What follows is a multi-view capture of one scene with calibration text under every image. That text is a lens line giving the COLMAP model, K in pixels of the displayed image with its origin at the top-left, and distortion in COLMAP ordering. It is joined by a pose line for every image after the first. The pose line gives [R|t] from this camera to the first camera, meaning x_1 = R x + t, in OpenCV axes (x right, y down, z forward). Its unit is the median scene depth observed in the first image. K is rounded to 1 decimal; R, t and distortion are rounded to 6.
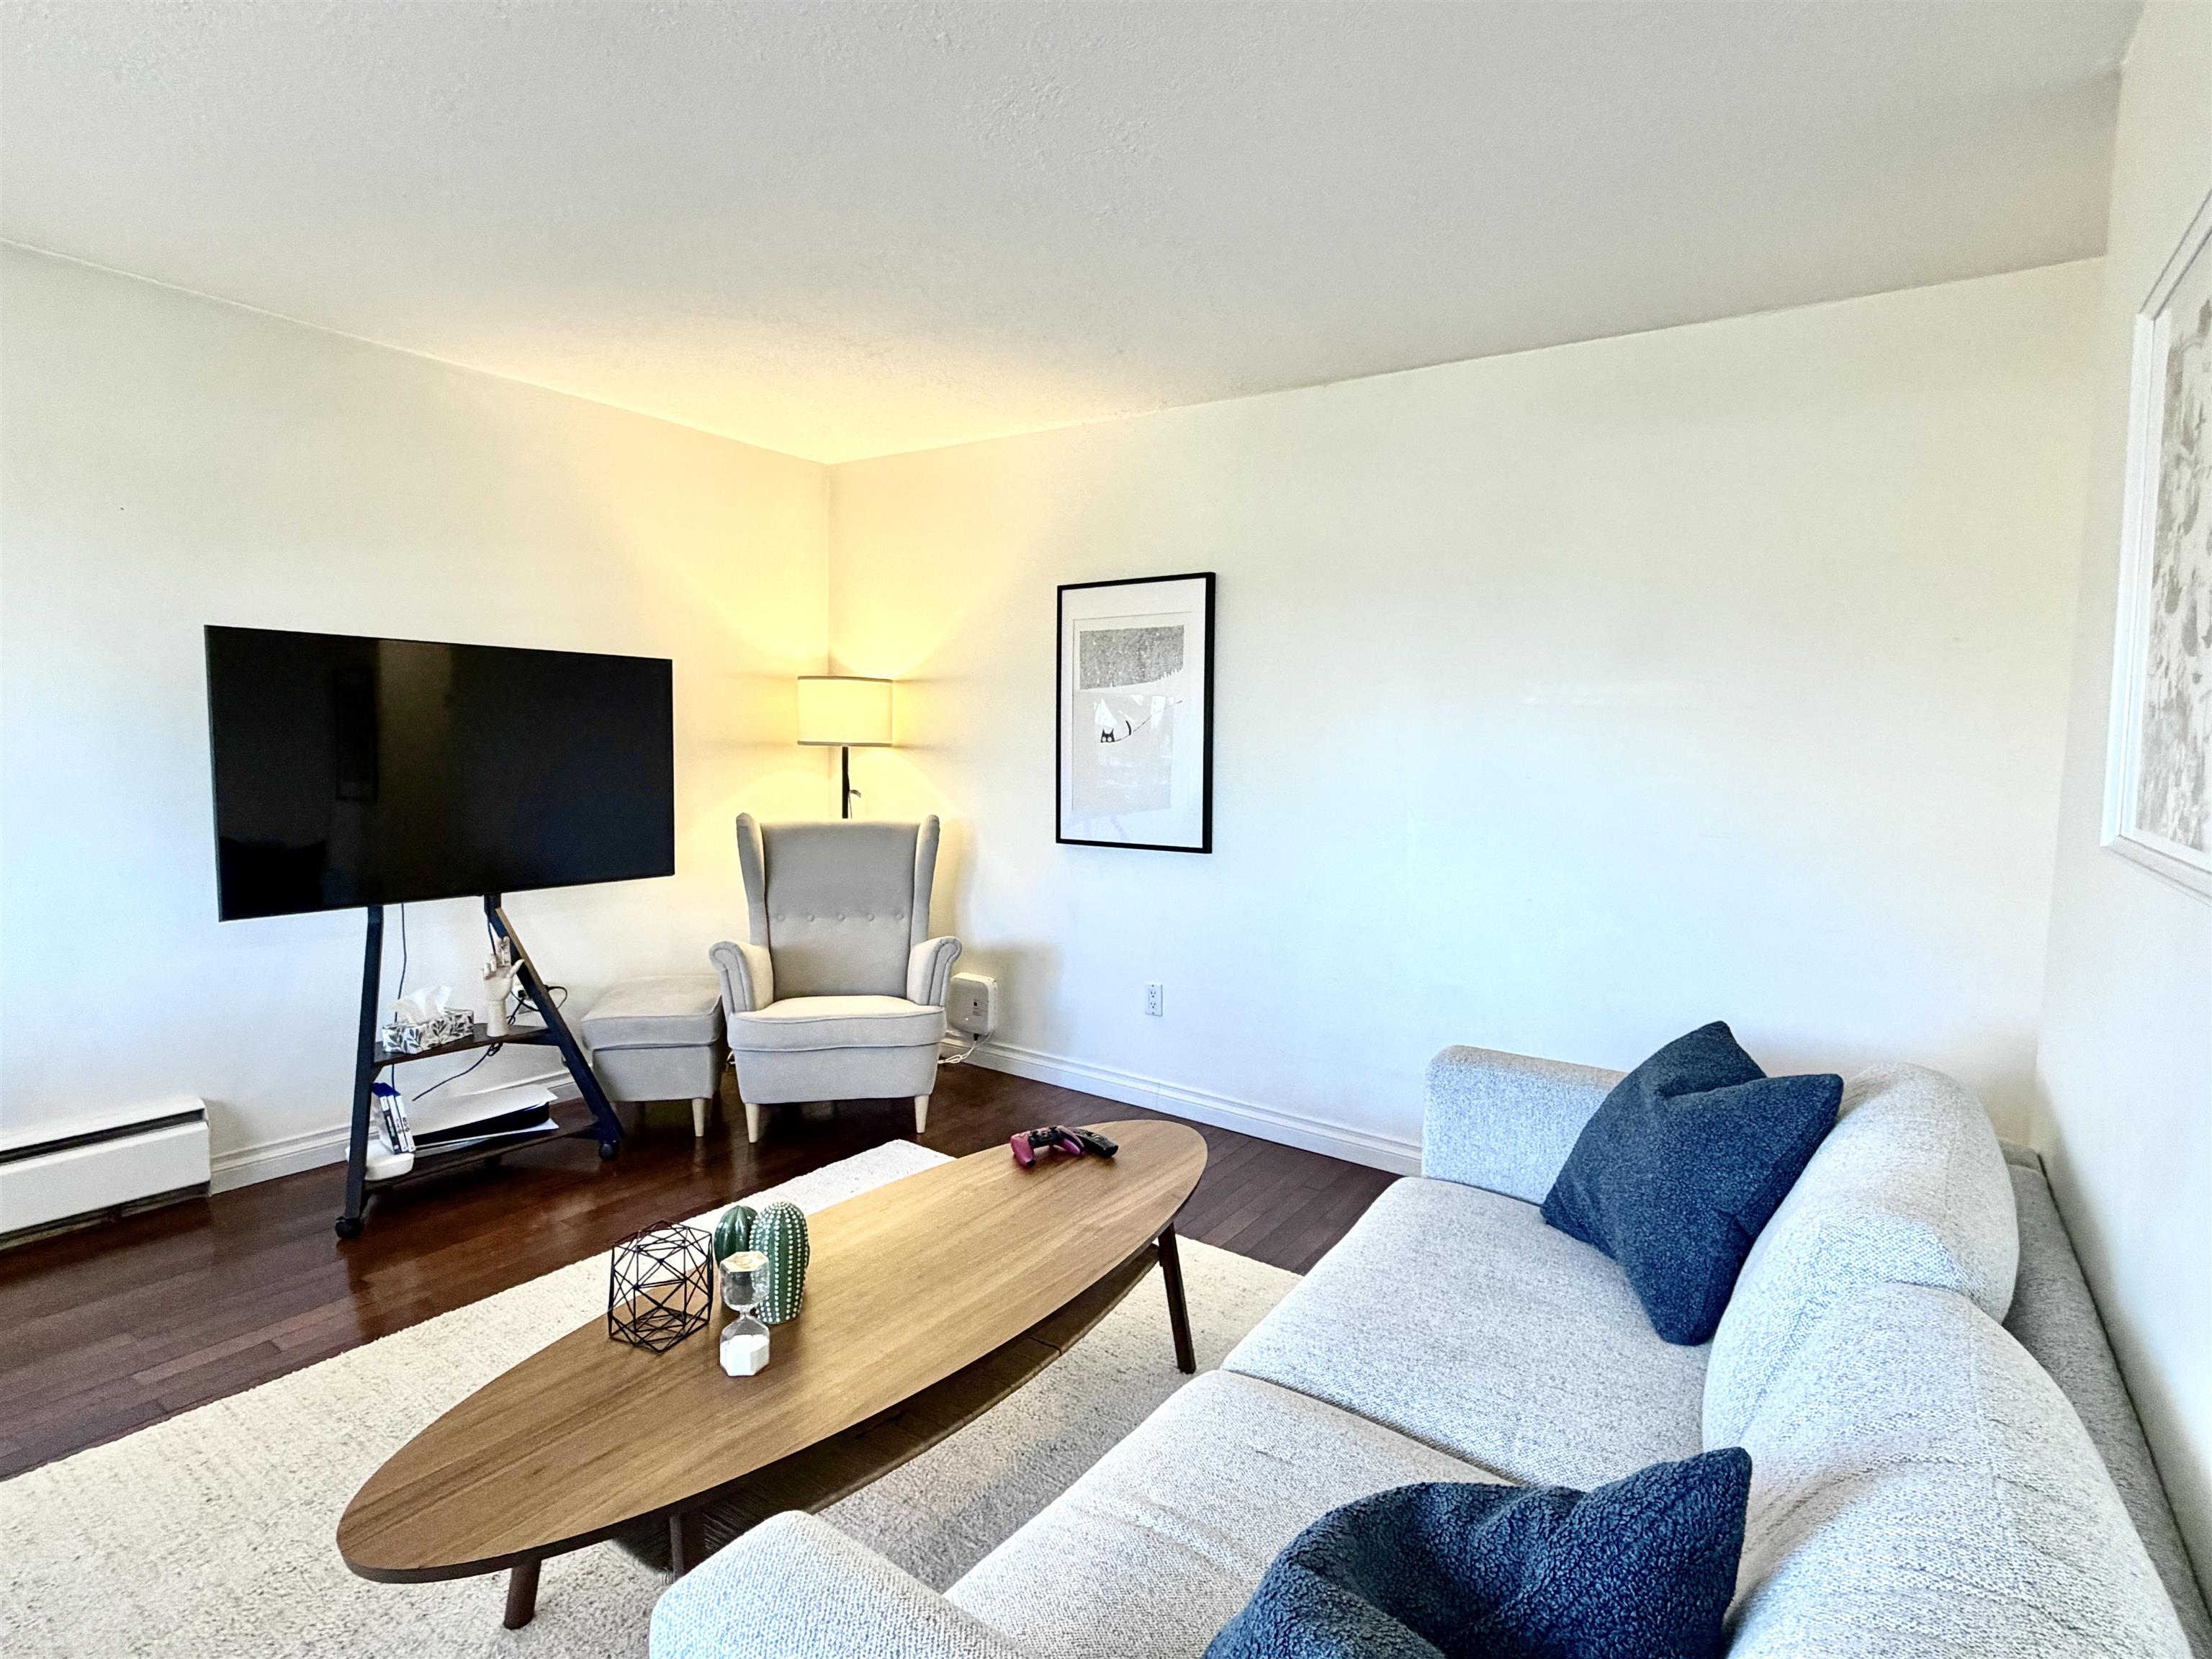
lens RADIAL K [[1137.0, 0, 1104.9], [0, 1137.0, 830.6], [0, 0, 1]] dist [0.003114, -0.000892]
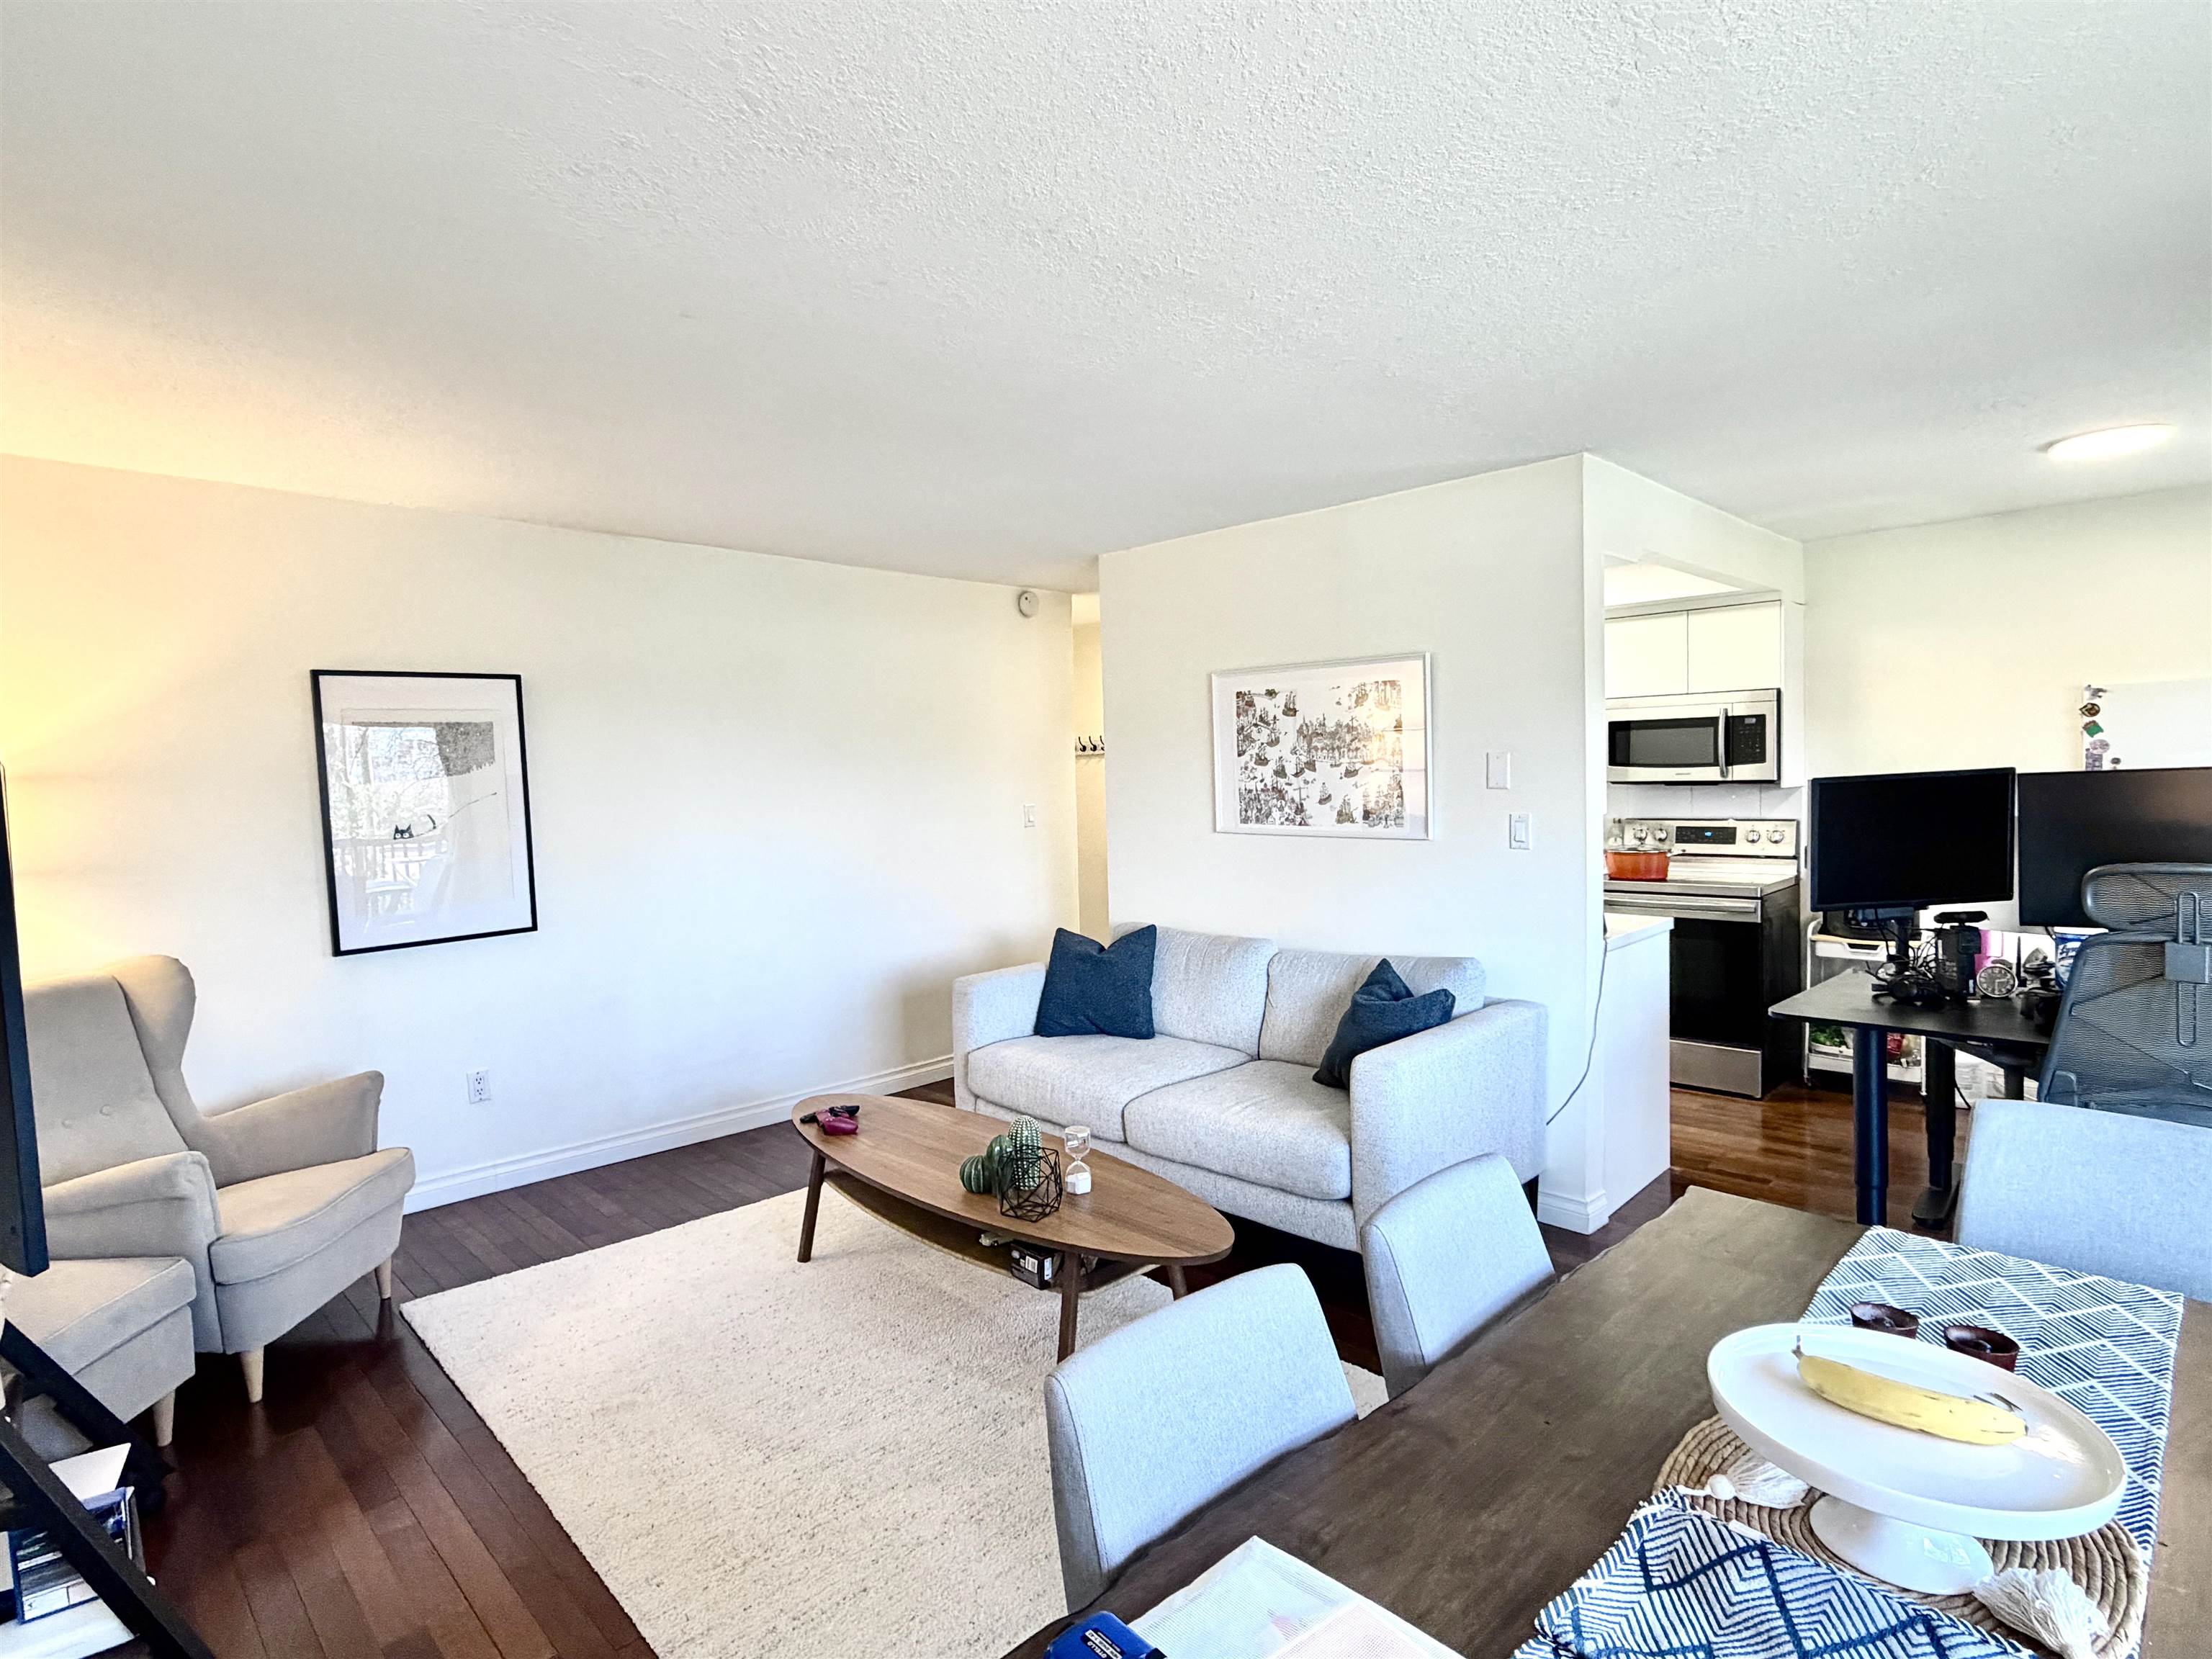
lens RADIAL K [[1137.0, 0, 1097.3], [0, 1137.0, 831.8], [0, 0, 1]] dist [0.003114, -0.000892]
pose [[0.174357, -0.082976, 0.981180, -0.874973], [0.112747, 0.991572, 0.063819, -0.082605], [-0.978206, 0.099498, 0.182243, 0.266335]]
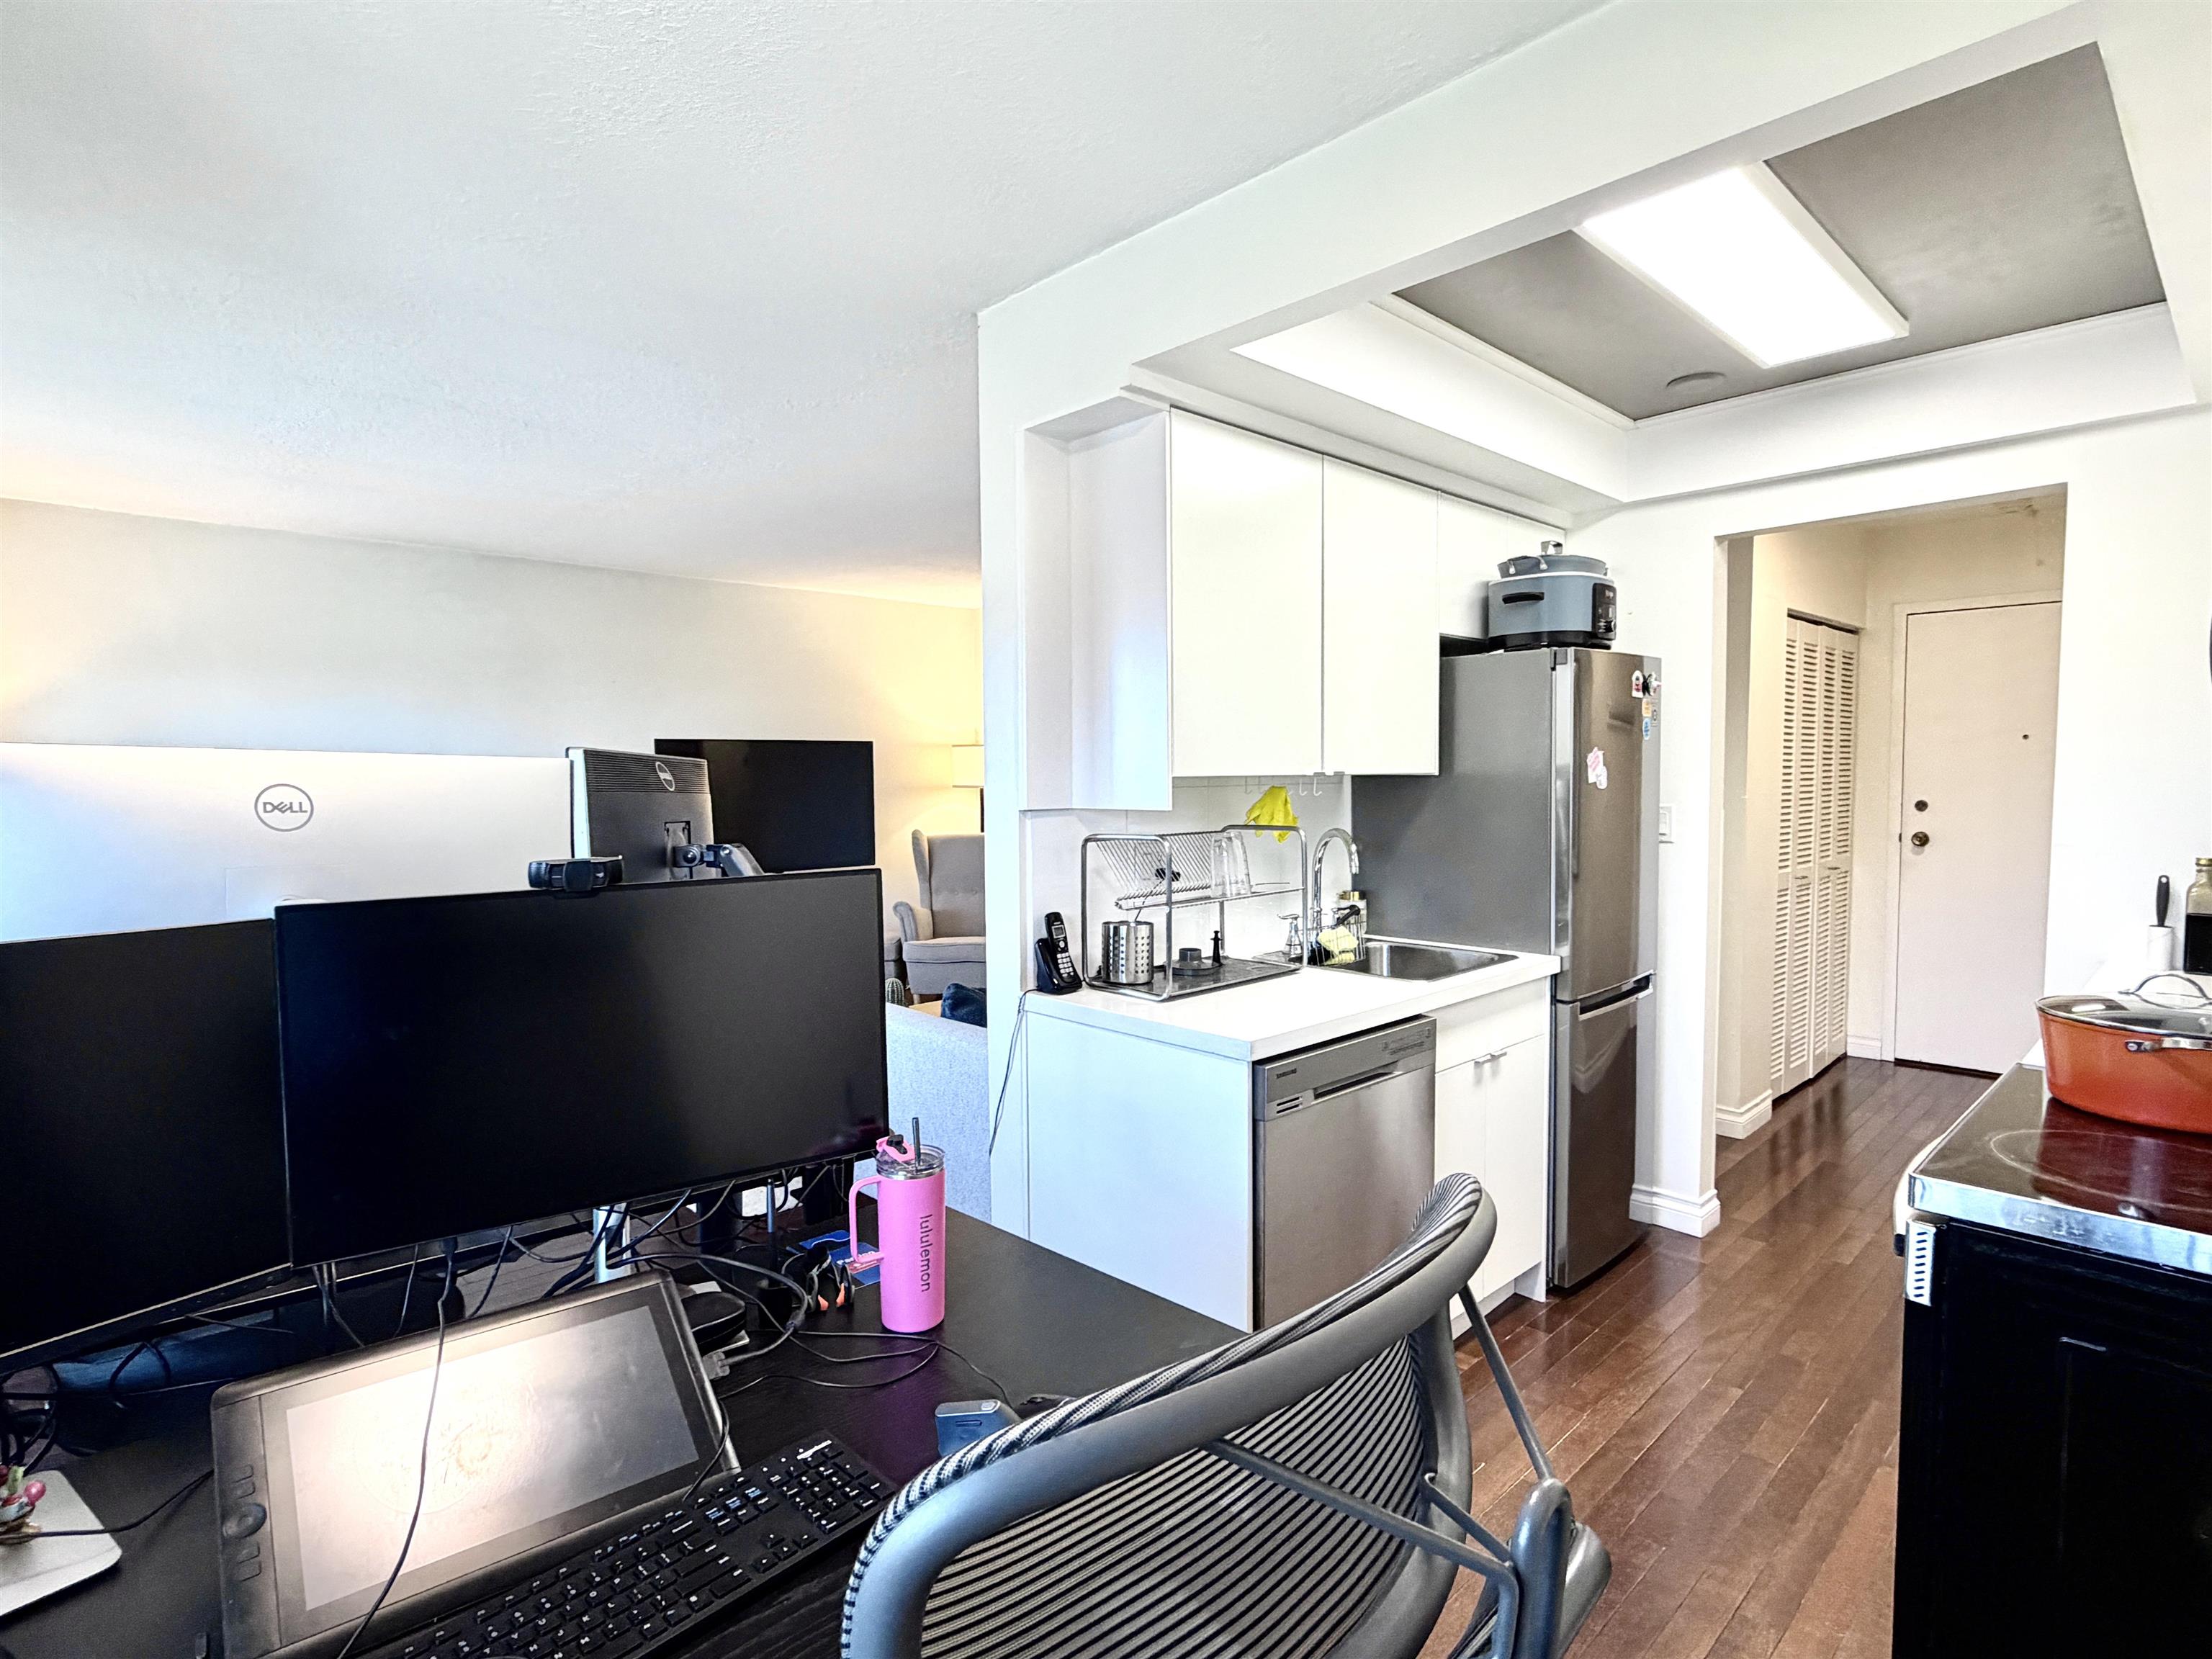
lens RADIAL K [[1137.0, 0, 1113.8], [0, 1137.0, 835.2], [0, 0, 1]] dist [0.003114, -0.000892]
pose [[0.982412, -0.019690, -0.185686, 0.283439], [0.016614, 0.999698, -0.018104, 0.028956], [0.185987, 0.014701, 0.982442, -0.596414]]
